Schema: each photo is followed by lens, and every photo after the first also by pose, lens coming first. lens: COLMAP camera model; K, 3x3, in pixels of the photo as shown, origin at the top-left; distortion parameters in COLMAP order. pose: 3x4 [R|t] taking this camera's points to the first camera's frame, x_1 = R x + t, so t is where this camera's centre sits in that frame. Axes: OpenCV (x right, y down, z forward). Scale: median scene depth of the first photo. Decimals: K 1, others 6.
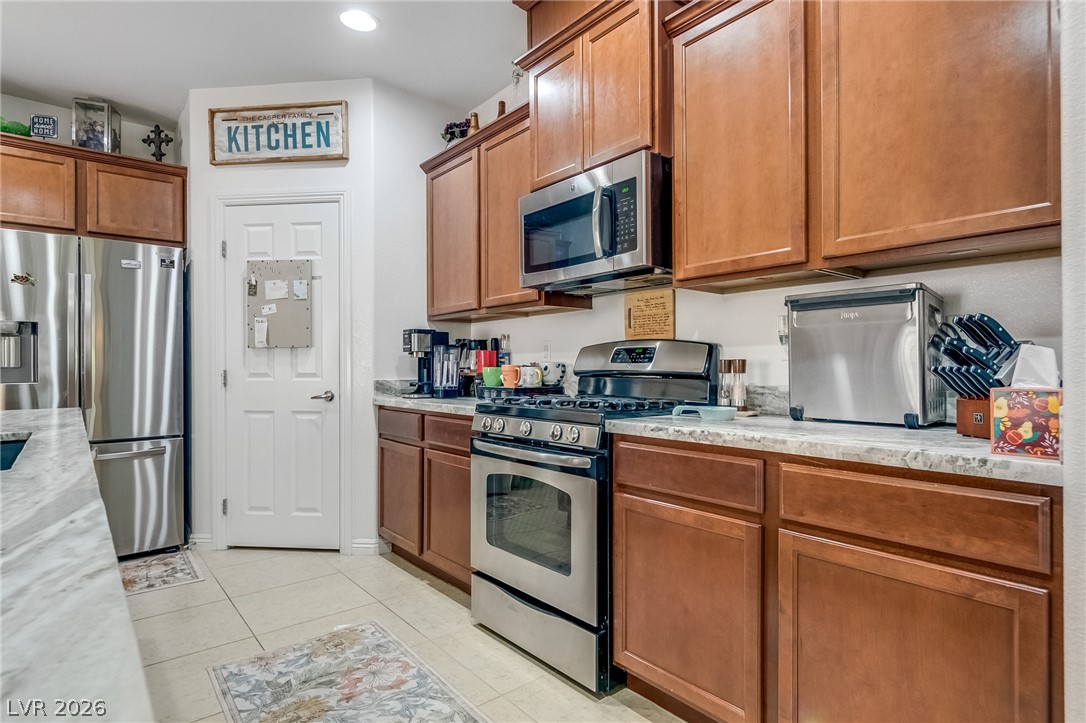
lens RADIAL K [[553.7, 0, 548.0], [0, 553.7, 369.9], [0, 0, 1]] dist [-0.002333, -0.001646]
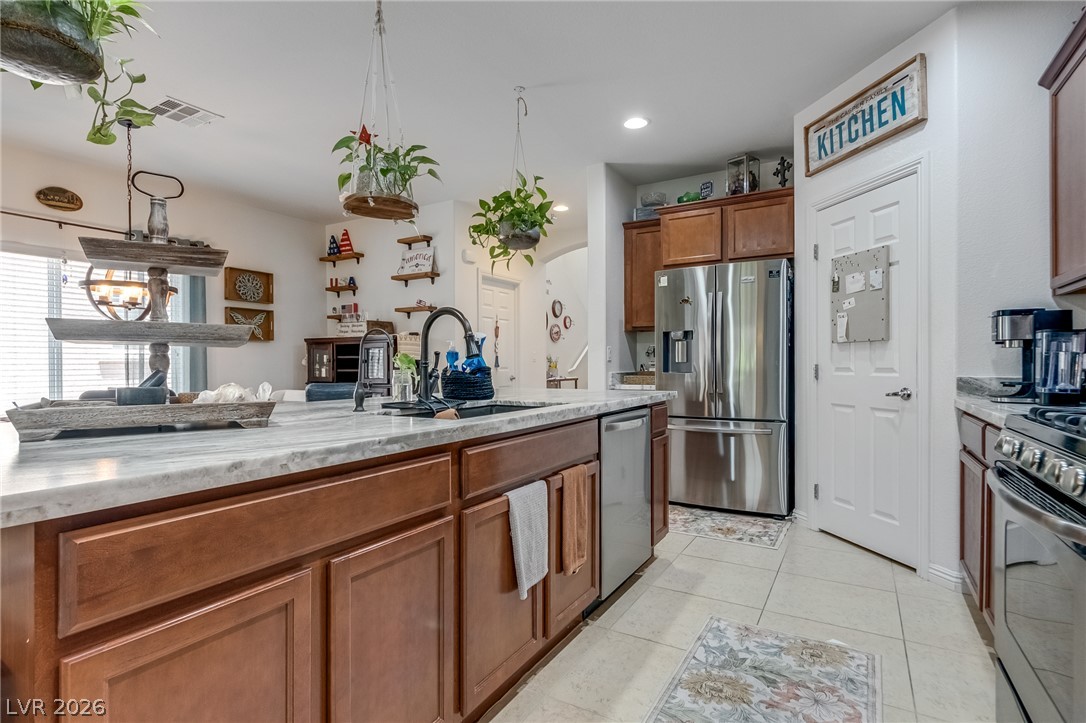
lens RADIAL K [[513.9, 0, 546.4], [0, 513.9, 366.3], [0, 0, 1]] dist [0.000419, -0.002365]
pose [[0.363392, 0.006967, -0.931610, 0.165190], [-0.002707, 0.999976, 0.006422, -0.000789], [0.931632, 0.000188, 0.363402, 0.156945]]
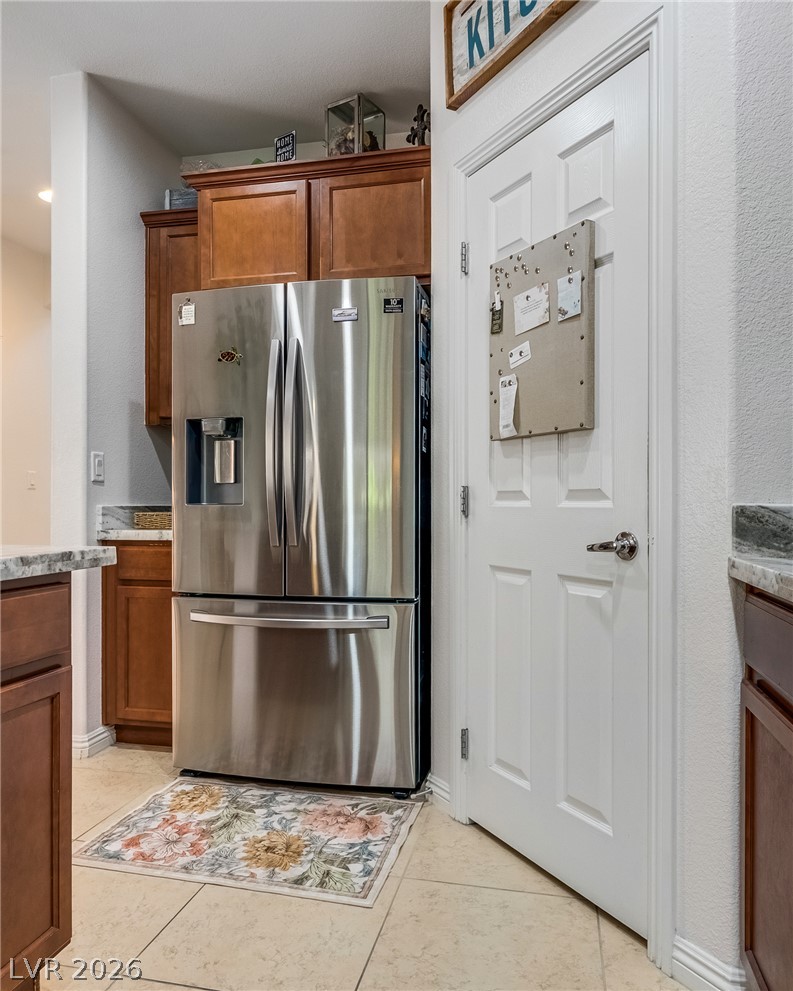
lens RADIAL K [[732.5, 0, 395.8], [0, 732.5, 496.8], [0, 0, 1]] dist [-0.002580, 0.003773]
pose [[0.649367, 0.001390, -0.760474, -0.099499], [-0.008897, 0.999944, -0.005770, 0.016313], [0.760423, 0.010513, 0.649343, 0.524739]]
